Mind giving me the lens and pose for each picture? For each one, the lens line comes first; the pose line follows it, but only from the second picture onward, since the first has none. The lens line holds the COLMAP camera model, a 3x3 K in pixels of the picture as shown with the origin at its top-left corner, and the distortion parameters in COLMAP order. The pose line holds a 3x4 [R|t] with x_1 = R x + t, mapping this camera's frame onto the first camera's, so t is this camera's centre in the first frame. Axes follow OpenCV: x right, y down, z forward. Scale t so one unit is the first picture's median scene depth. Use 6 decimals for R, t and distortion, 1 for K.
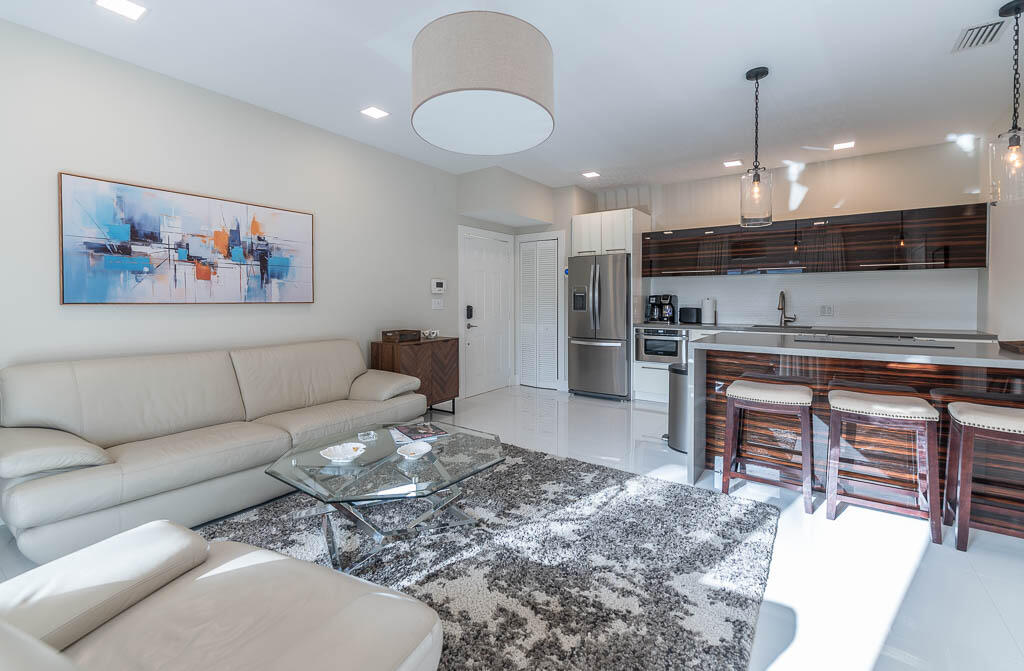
lens RADIAL K [[441.6, 0, 514.1], [0, 441.6, 310.2], [0, 0, 1]] dist [-0.003739, -0.000304]
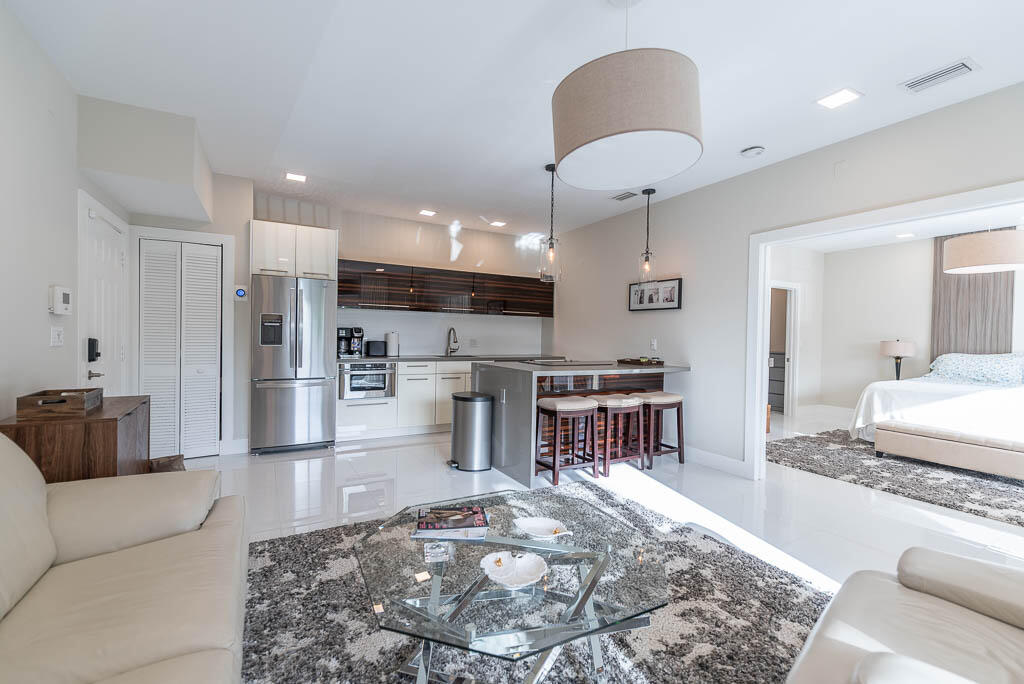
lens RADIAL K [[440.8, 0, 514.1], [0, 440.8, 344.8], [0, 0, 1]] dist [0.003595, 0.000146]
pose [[0.426670, -0.011816, 0.904330, -0.428306], [0.001648, 0.999923, 0.012288, -0.009251], [-0.904406, -0.003753, 0.426657, 0.317233]]
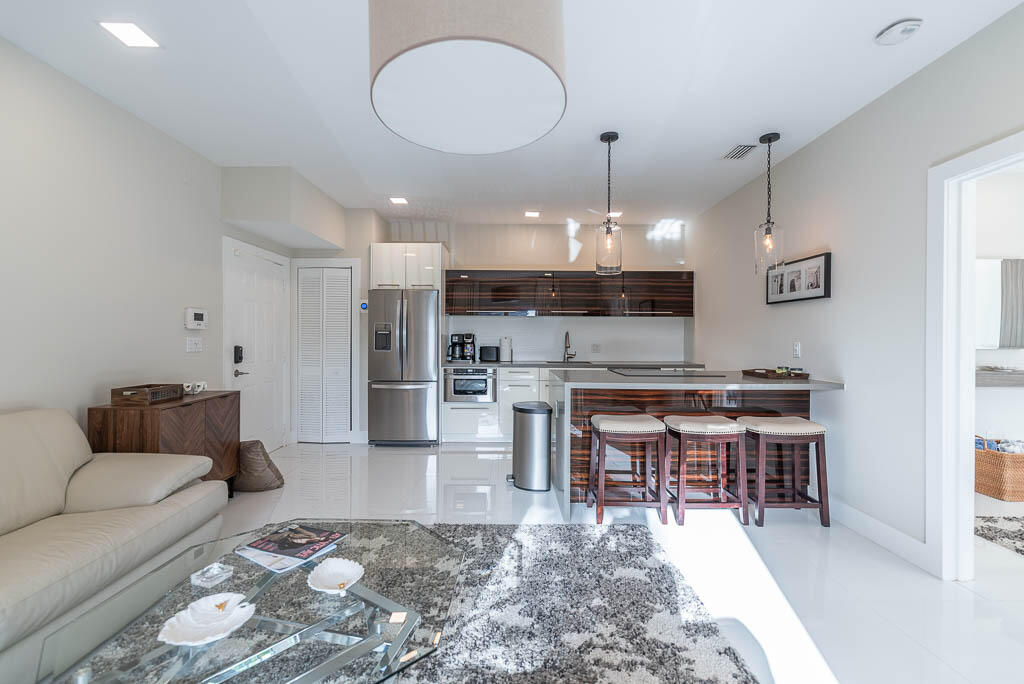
lens RADIAL K [[439.4, 0, 512.0], [0, 439.4, 342.0], [0, 0, 1]] dist [-0.000367, -0.000035]
pose [[0.815885, -0.002259, 0.578210, -0.172339], [0.008485, 0.999931, -0.008066, -0.007987], [-0.578152, 0.011487, 0.815848, 0.145481]]
